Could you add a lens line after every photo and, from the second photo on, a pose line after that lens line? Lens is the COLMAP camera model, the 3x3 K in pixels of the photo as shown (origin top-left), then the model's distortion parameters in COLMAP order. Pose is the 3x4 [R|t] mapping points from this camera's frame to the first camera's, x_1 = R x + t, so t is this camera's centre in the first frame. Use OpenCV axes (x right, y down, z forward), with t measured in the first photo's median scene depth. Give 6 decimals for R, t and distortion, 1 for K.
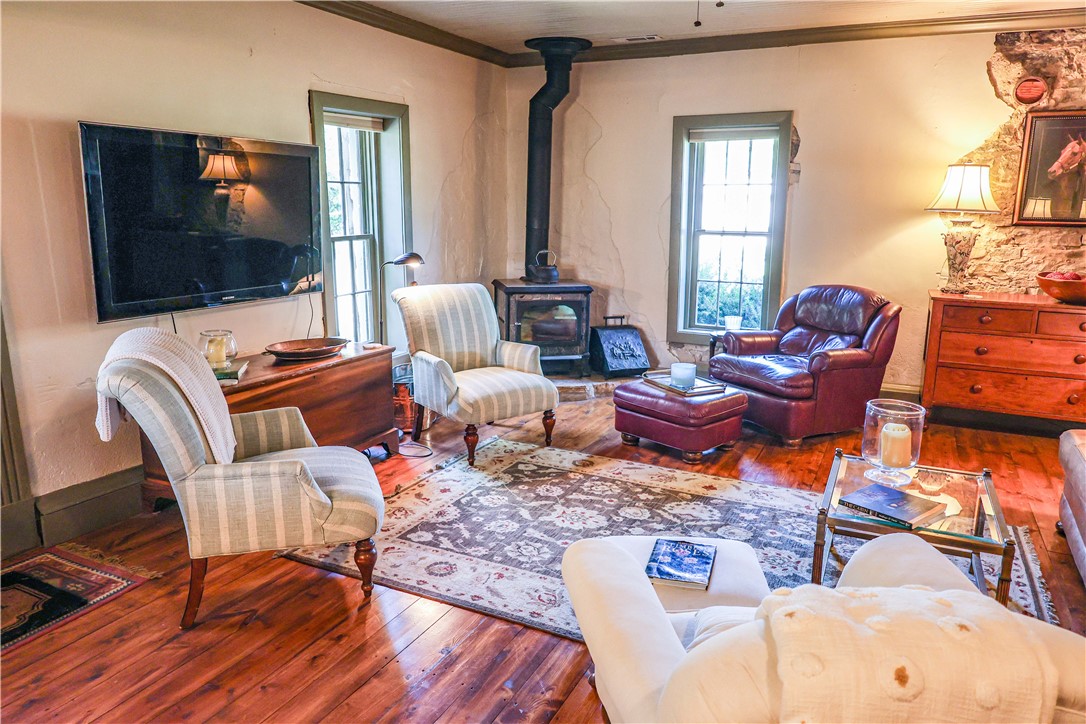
lens RADIAL K [[746.6, 0, 545.2], [0, 746.6, 358.9], [0, 0, 1]] dist [-0.002306, 0.000372]
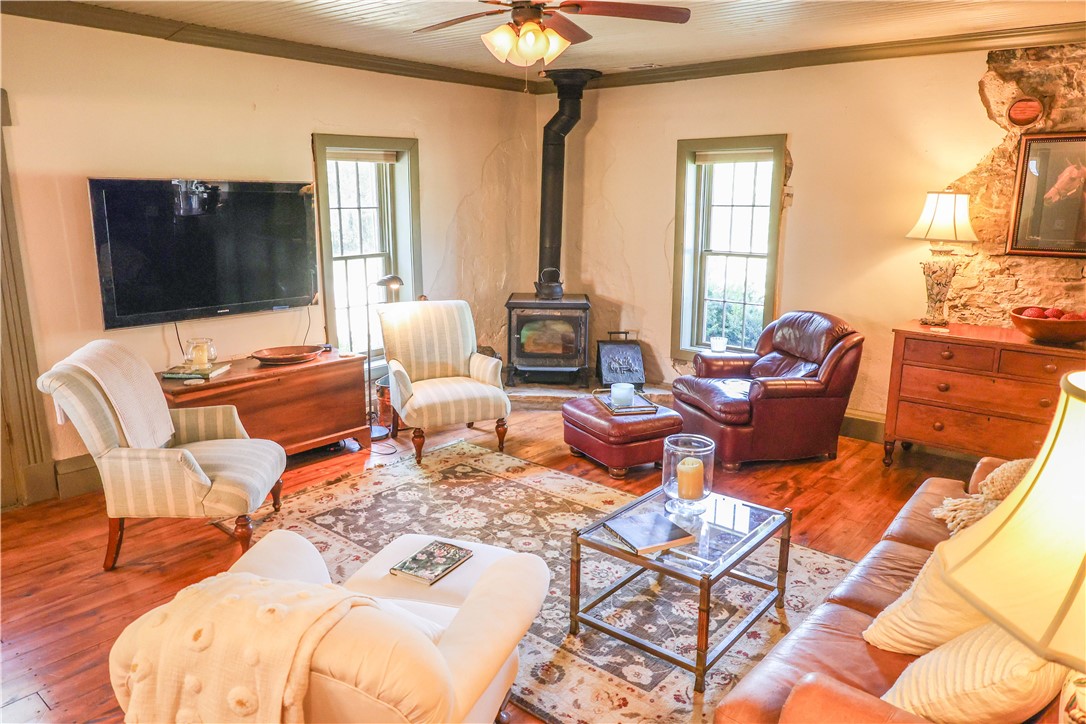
lens RADIAL K [[750.0, 0, 543.0], [0, 750.0, 362.0], [0, 0, 1]] dist [-0.004227, 0.006246]
pose [[0.970080, 0.048929, -0.237806, 0.312599], [-0.046122, 0.998785, 0.017360, -0.036062], [0.238366, -0.005872, 0.971158, -0.057572]]
